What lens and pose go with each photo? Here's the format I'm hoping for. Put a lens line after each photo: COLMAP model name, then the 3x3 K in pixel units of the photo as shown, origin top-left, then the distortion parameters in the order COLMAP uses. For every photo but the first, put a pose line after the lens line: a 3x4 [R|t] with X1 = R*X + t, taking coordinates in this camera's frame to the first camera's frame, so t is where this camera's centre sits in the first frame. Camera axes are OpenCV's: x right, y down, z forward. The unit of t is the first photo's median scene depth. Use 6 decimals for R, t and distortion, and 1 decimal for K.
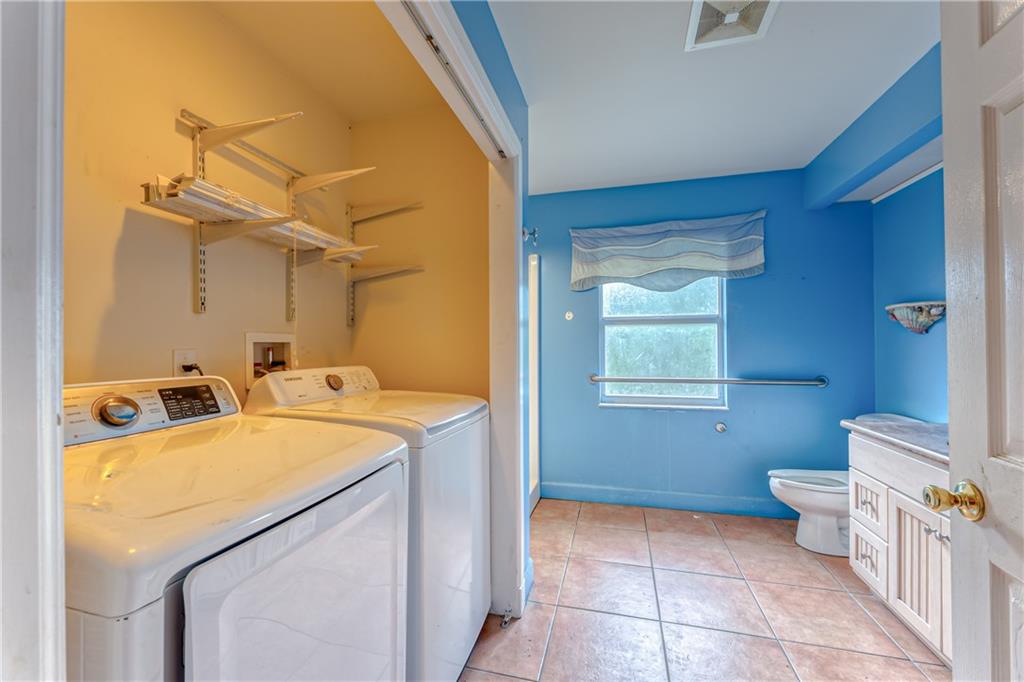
lens RADIAL K [[415.2, 0, 508.3], [0, 415.2, 343.2], [0, 0, 1]] dist [0.001985, 0.000071]
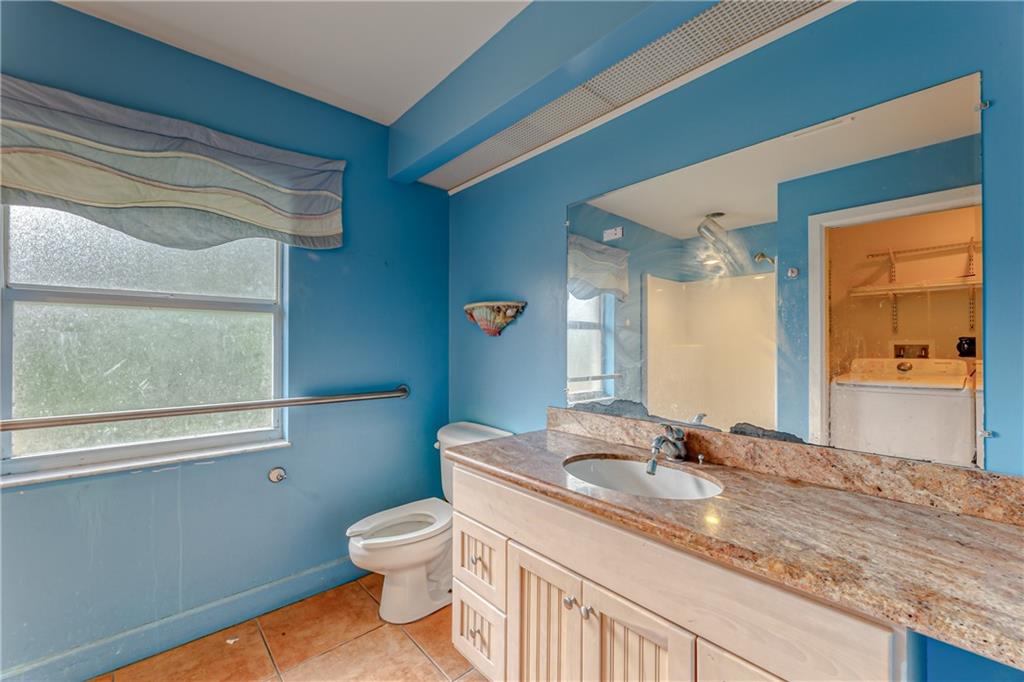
lens RADIAL K [[415.2, 0, 512.1], [0, 415.2, 342.0], [0, 0, 1]] dist [0.001985, 0.000071]
pose [[0.549859, 0.013919, 0.835142, 0.177527], [-0.009053, 0.999902, -0.010705, 0.000746], [-0.835209, -0.001675, 0.549931, 0.355222]]
